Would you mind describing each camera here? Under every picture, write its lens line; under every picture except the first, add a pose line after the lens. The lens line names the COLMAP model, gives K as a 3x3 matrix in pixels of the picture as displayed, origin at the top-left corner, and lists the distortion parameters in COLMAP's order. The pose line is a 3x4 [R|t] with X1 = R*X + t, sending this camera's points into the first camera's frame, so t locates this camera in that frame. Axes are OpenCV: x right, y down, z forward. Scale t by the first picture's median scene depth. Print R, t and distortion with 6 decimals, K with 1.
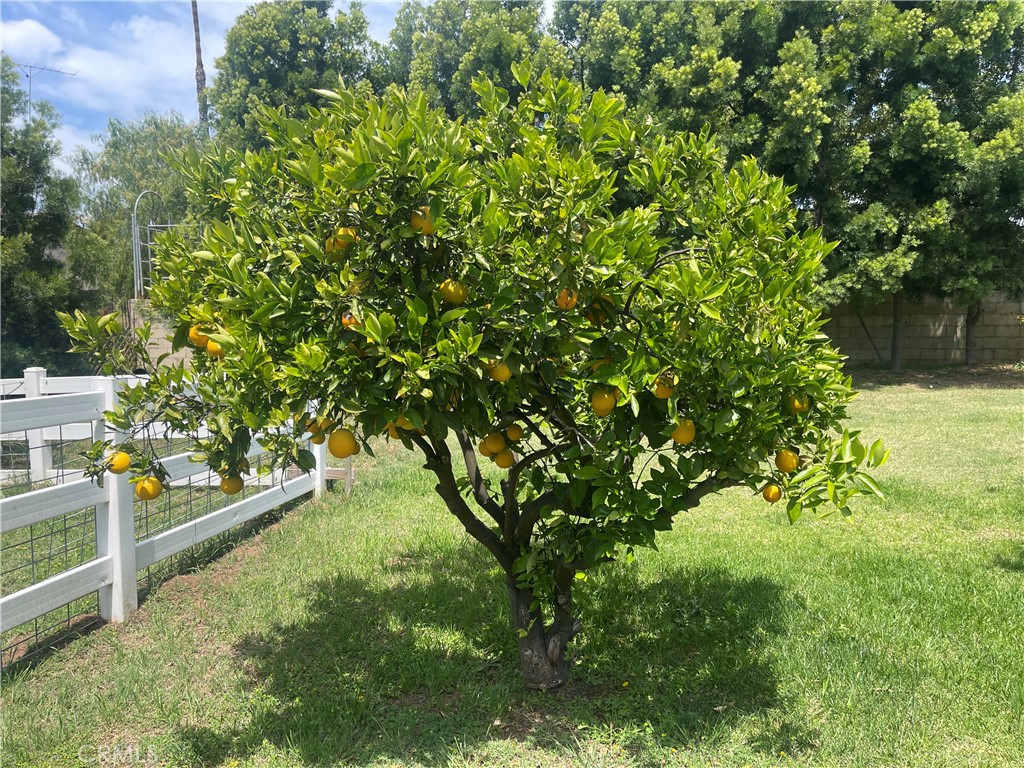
lens RADIAL K [[789.9, 0, 512.0], [0, 789.9, 384.0], [0, 0, 1]] dist [0.001433, 0.002393]
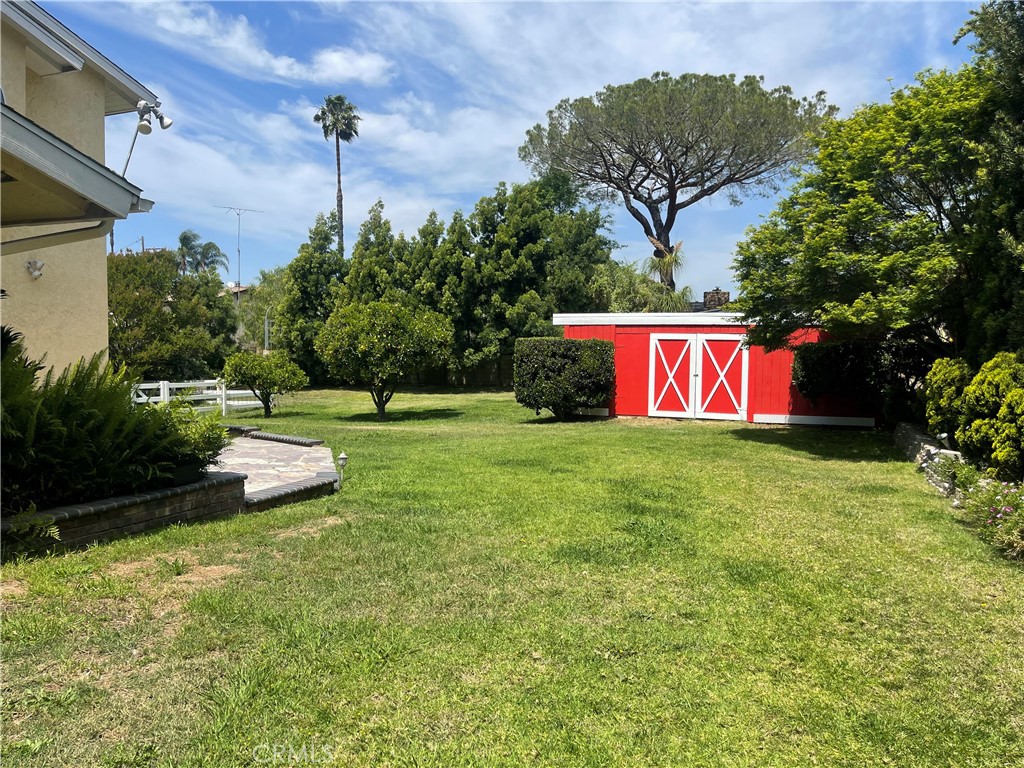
lens RADIAL K [[789.9, 0, 512.0], [0, 789.9, 384.0], [0, 0, 1]] dist [0.001433, 0.002393]
pose [[0.975491, 0.033148, -0.217526, 1.194898], [-0.041068, 0.998644, -0.031991, 0.063041], [0.216171, 0.040140, 0.975530, -1.800546]]
